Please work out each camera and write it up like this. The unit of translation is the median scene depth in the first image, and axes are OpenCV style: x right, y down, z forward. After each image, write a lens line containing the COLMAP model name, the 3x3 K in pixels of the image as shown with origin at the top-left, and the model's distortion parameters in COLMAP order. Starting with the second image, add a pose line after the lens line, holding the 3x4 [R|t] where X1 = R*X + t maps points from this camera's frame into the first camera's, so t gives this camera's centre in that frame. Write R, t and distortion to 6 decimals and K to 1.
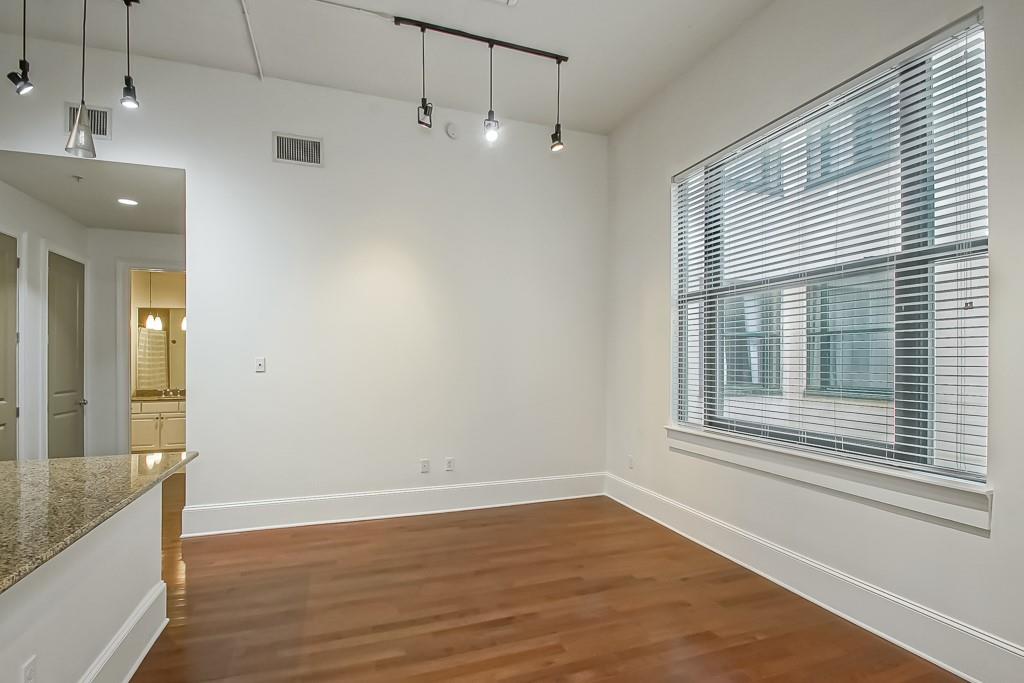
lens RADIAL K [[486.8, 0, 490.9], [0, 486.8, 344.1], [0, 0, 1]] dist [-0.000353, -0.000062]
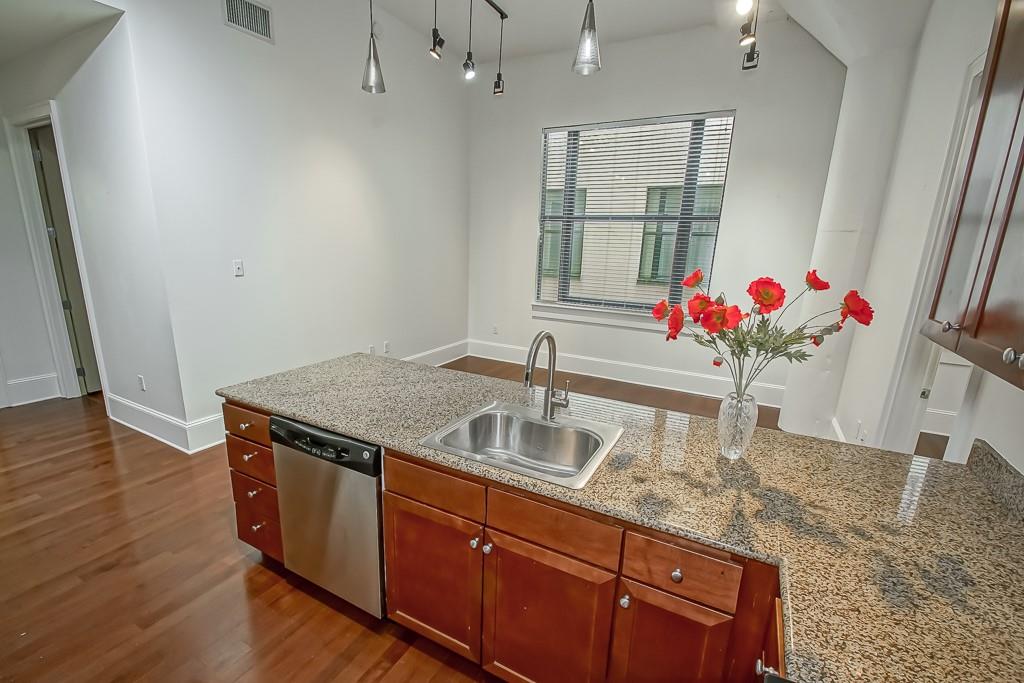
lens RADIAL K [[462.9, 0, 514.6], [0, 462.9, 362.2], [0, 0, 1]] dist [-0.000326, 0.000068]
pose [[0.723274, -0.154798, 0.672988, -0.770659], [-0.044452, 0.962094, 0.269070, -0.051582], [-0.689129, -0.224527, 0.688976, -0.035673]]
